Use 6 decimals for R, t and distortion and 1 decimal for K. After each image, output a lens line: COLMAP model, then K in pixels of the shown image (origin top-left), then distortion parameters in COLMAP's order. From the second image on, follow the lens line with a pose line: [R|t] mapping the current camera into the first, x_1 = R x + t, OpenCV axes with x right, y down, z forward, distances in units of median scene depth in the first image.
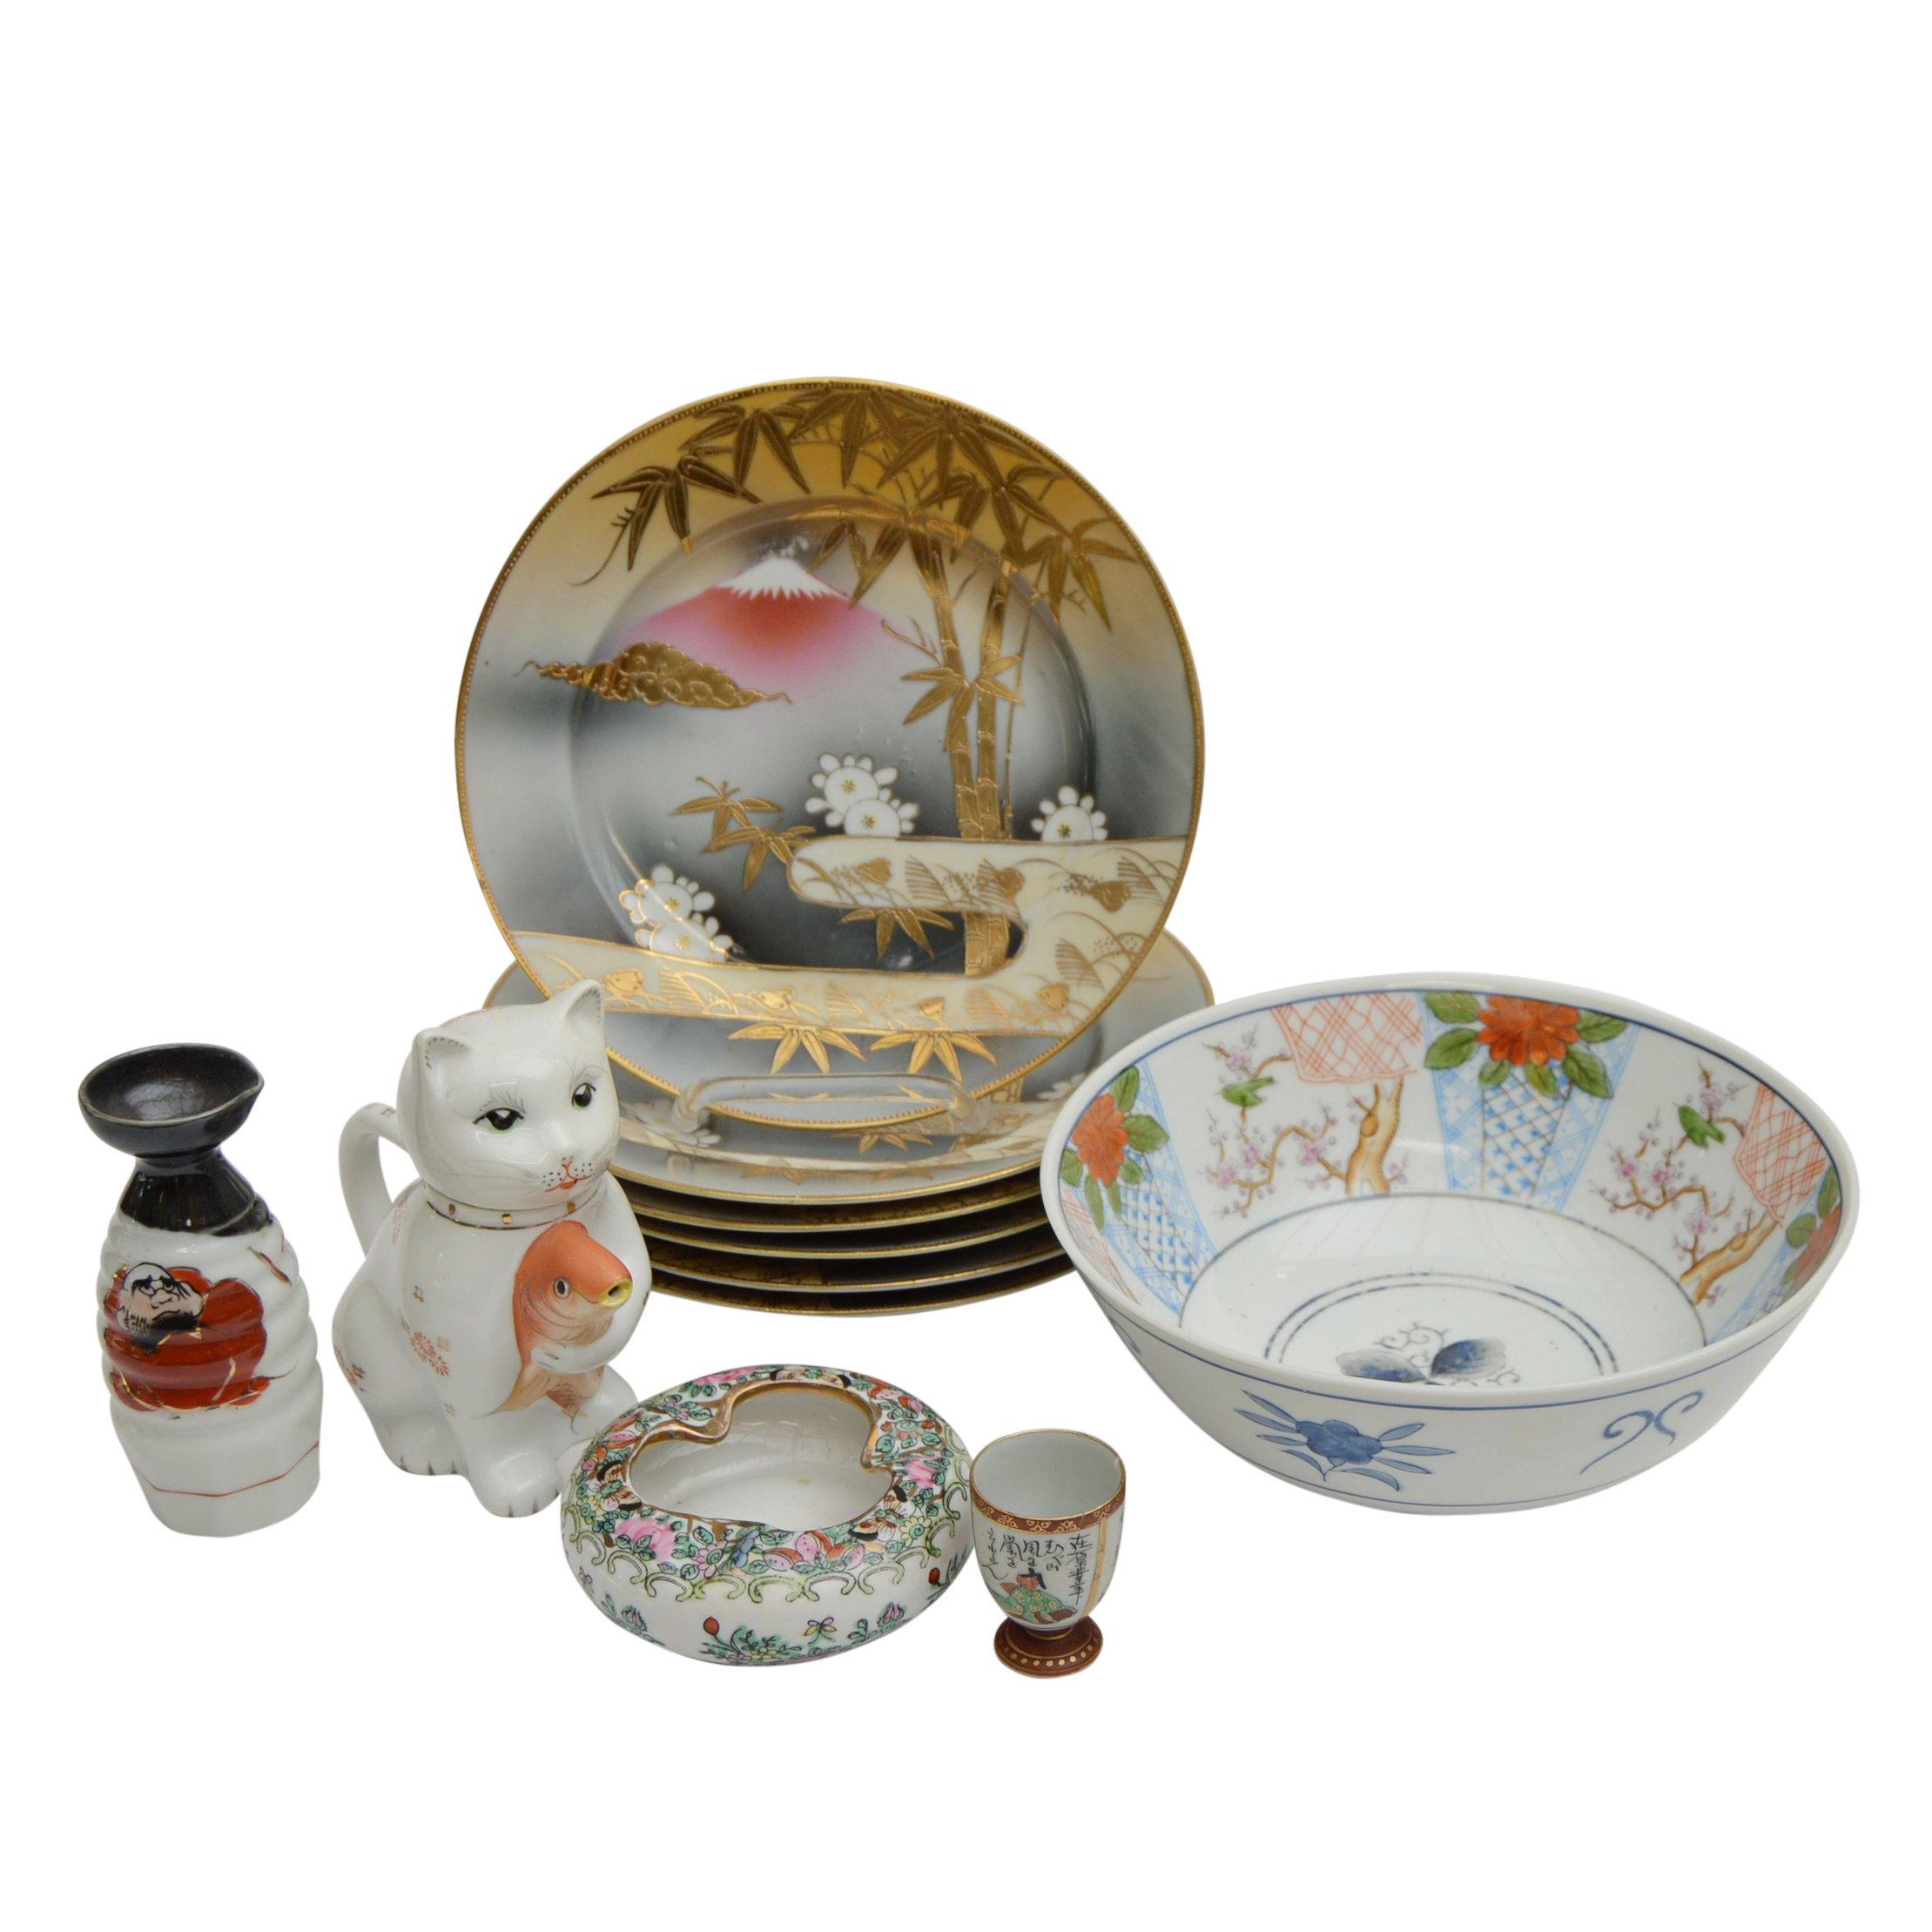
lens RADIAL K [[2950.5, 0, 1223.4], [0, 2950.5, 1062.3], [0, 0, 1]] dist [-0.024316, -0.175415]
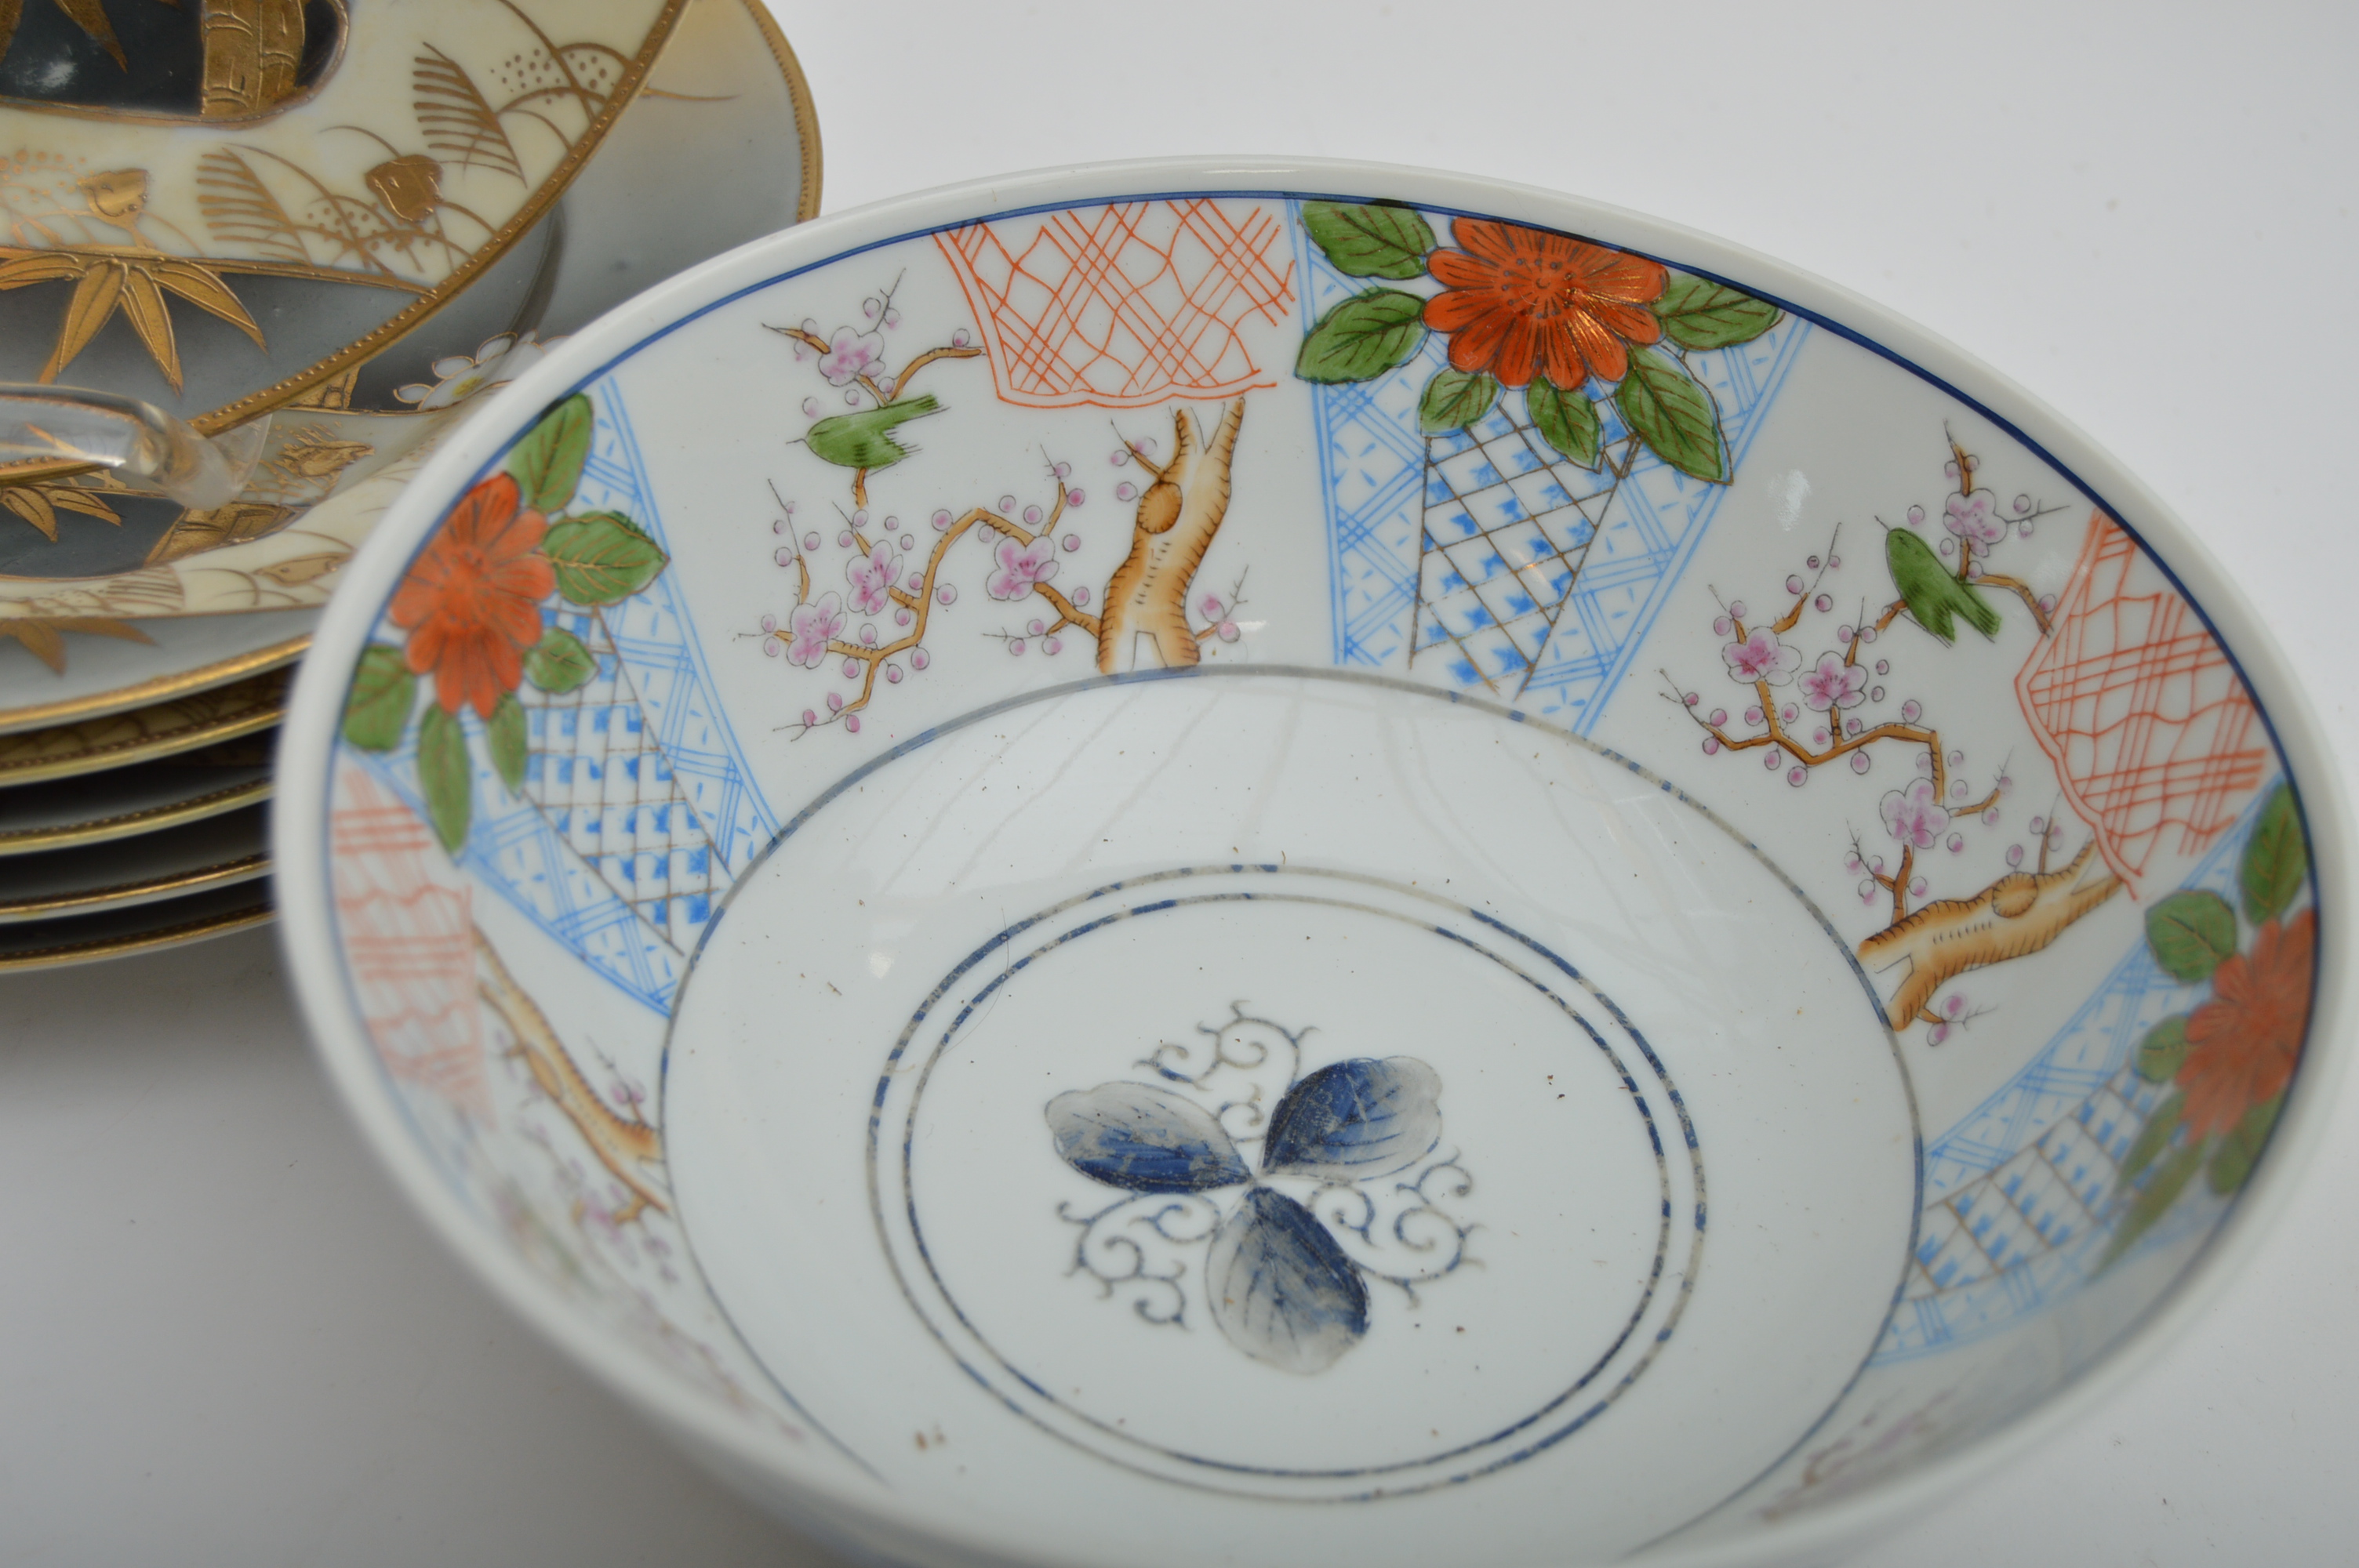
lens RADIAL K [[3726.6, 0, 1179.5], [0, 3726.6, 784.0], [0, 0, 1]] dist [-0.020189, -0.041131]
pose [[0.998490, 0.040822, 0.036771, 0.035238], [-0.048715, 0.967285, 0.248973, -0.077621], [-0.025405, -0.250388, 0.967812, 0.480444]]
